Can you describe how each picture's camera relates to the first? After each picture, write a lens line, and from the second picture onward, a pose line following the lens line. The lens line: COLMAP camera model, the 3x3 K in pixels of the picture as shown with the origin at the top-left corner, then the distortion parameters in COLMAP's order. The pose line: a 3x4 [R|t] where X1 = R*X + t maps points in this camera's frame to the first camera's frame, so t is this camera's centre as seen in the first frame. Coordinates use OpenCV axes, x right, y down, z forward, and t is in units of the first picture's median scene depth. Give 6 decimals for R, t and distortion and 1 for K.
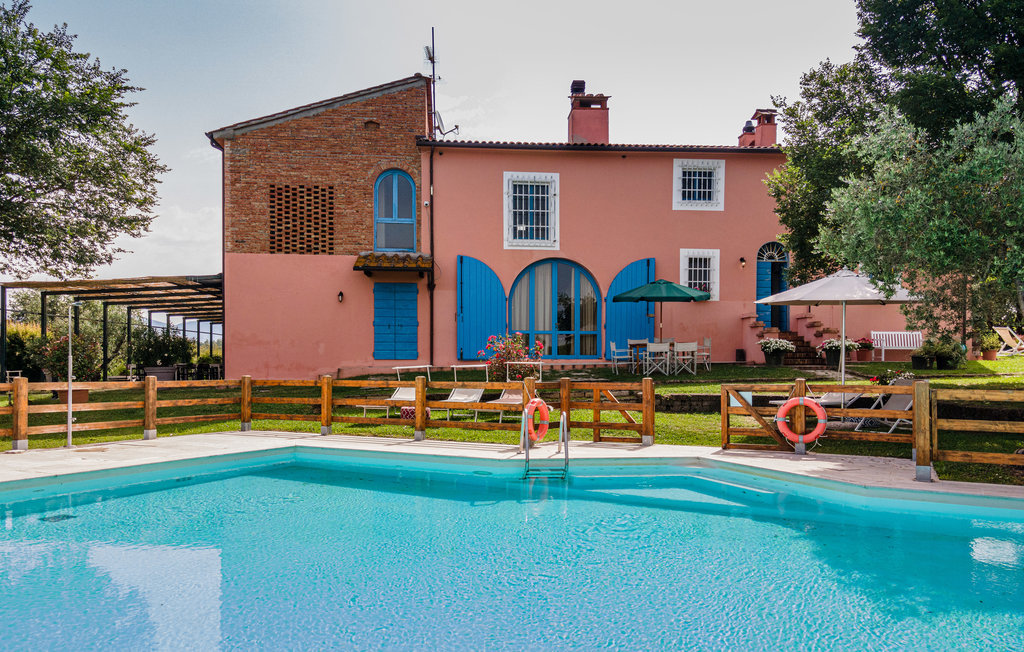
lens RADIAL K [[758.8, 0, 510.7], [0, 758.8, 329.2], [0, 0, 1]] dist [0.057217, -0.001449]
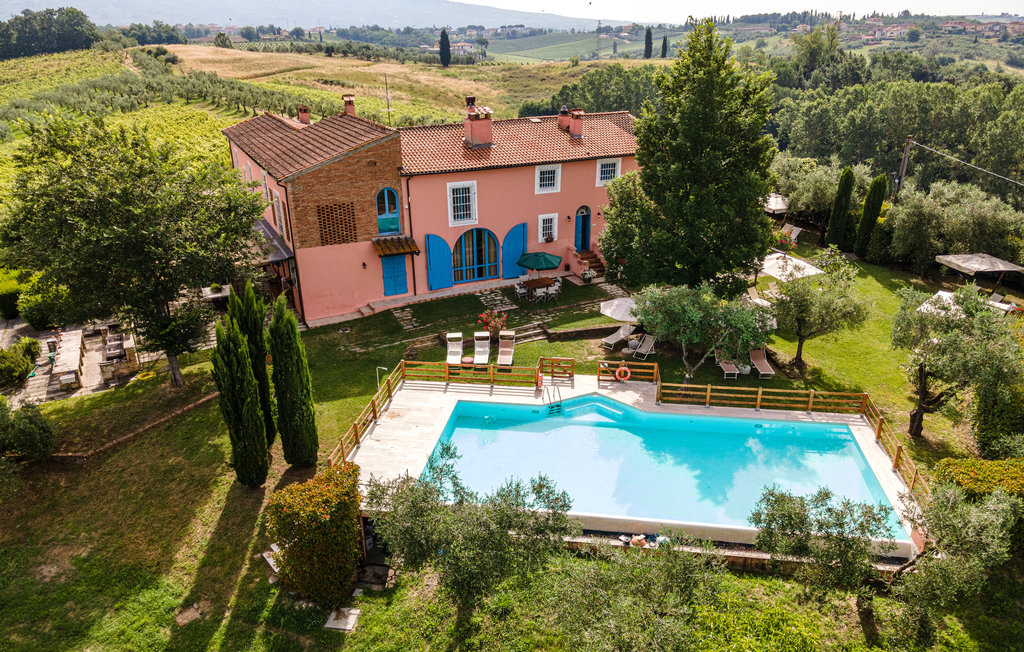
lens RADIAL K [[758.8, 0, 511.2], [0, 758.8, 326.0], [0, 0, 1]] dist [0.057217, -0.001449]
pose [[0.939470, -0.130187, 0.316934, -0.471601], [-0.001810, 0.923103, 0.384549, -0.582193], [-0.342626, -0.361846, 0.866992, -0.690018]]
